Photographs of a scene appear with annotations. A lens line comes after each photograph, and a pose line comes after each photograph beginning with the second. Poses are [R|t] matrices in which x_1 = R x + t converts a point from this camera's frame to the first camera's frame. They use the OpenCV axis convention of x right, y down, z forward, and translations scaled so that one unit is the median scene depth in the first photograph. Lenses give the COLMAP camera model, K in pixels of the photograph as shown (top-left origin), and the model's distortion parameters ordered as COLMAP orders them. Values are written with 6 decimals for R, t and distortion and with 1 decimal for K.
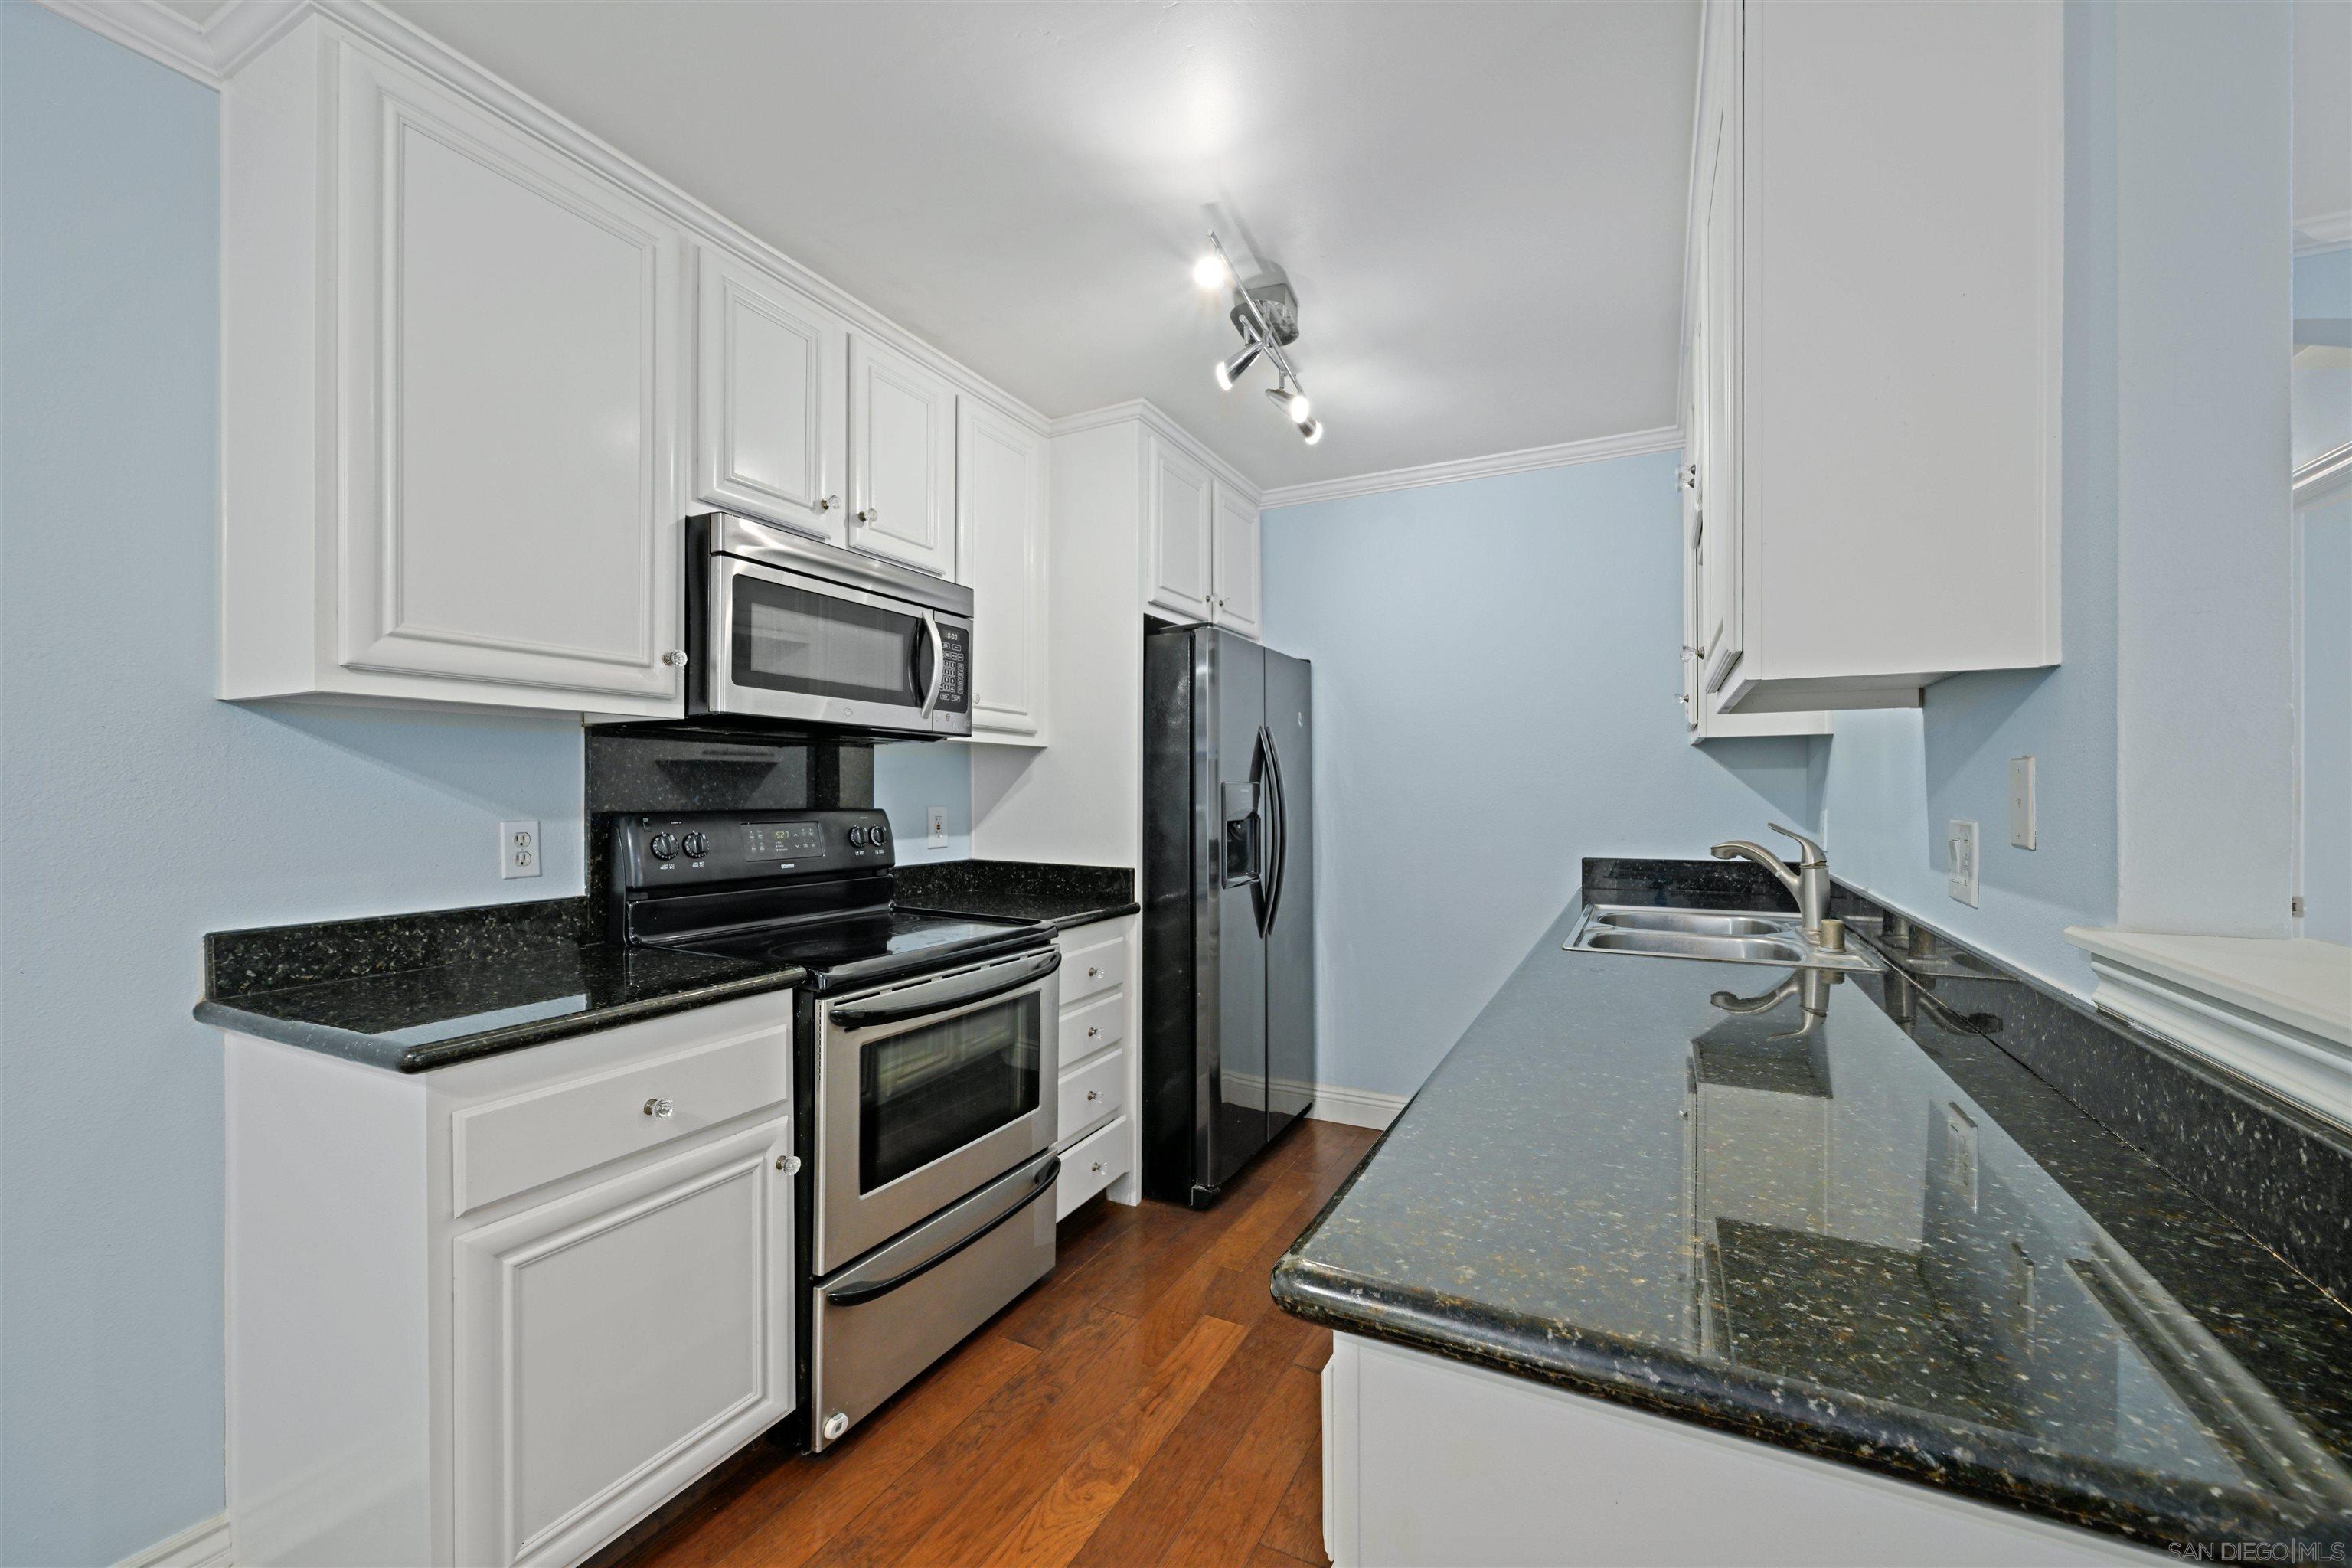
lens RADIAL K [[929.4, 0, 1189.4], [0, 929.4, 793.0], [0, 0, 1]] dist [0.000440, 0.000181]
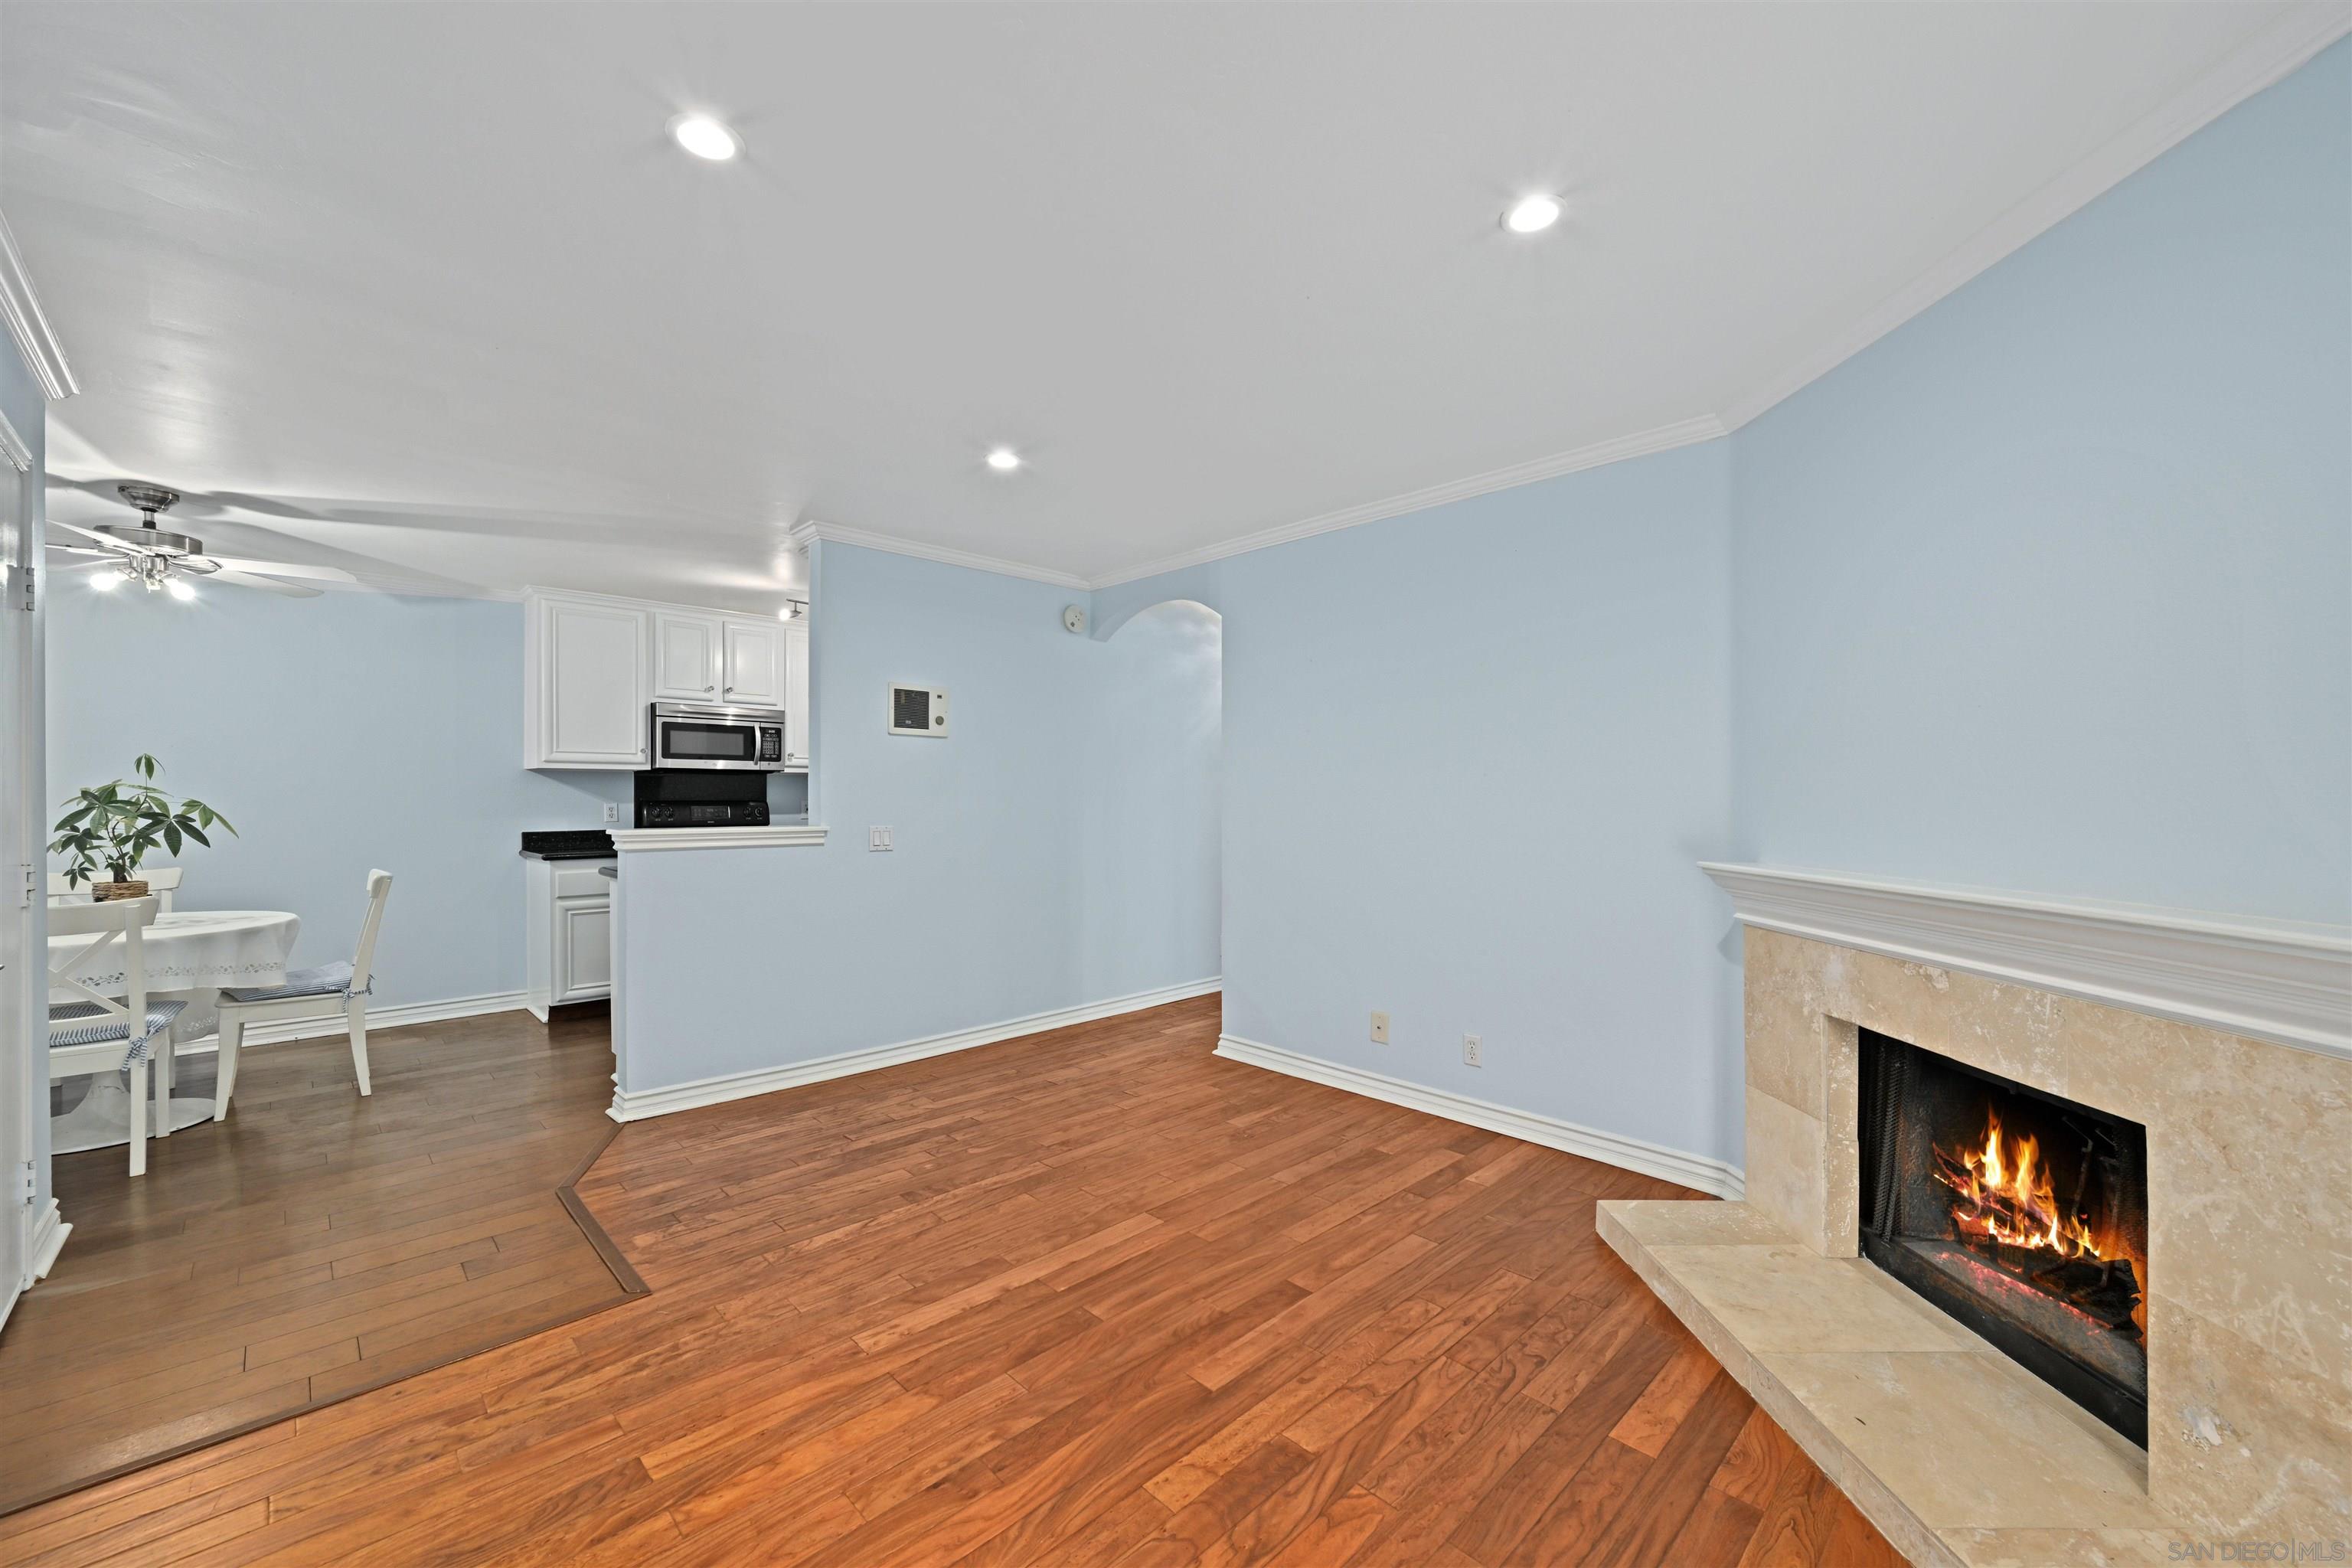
lens RADIAL K [[929.4, 0, 1180.5], [0, 929.4, 795.2], [0, 0, 1]] dist [0.000440, 0.000181]
pose [[0.943369, -0.003745, -0.331724, 2.141719], [0.003312, 0.999993, -0.001870, 0.014630], [0.331729, 0.000665, 0.943375, -1.318124]]
